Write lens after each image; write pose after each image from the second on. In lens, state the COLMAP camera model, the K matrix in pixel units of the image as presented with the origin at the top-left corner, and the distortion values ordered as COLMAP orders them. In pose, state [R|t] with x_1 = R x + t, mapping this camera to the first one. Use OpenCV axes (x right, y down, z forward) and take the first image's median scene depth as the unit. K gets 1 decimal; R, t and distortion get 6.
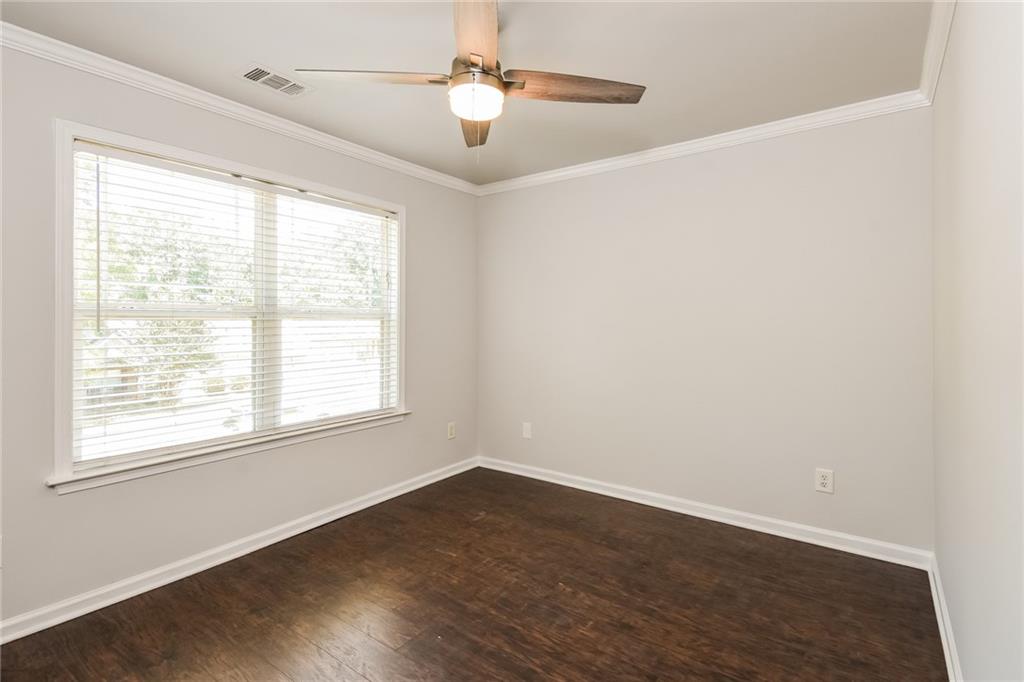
lens RADIAL K [[493.0, 0, 509.3], [0, 493.0, 333.0], [0, 0, 1]] dist [-0.005237, -0.002226]
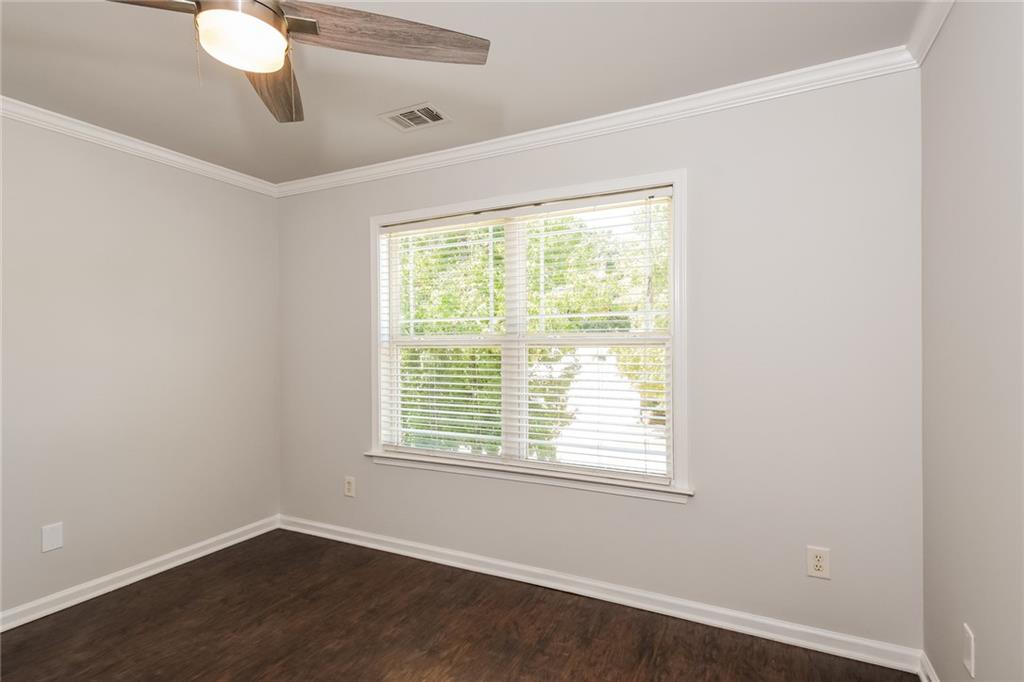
lens RADIAL K [[493.0, 0, 531.4], [0, 493.0, 342.8], [0, 0, 1]] dist [-0.005237, -0.002226]
pose [[0.169903, -0.004443, -0.985451, 0.547247], [-0.013362, 0.999888, -0.006812, -0.033102], [0.985370, 0.014325, 0.169825, 0.986643]]
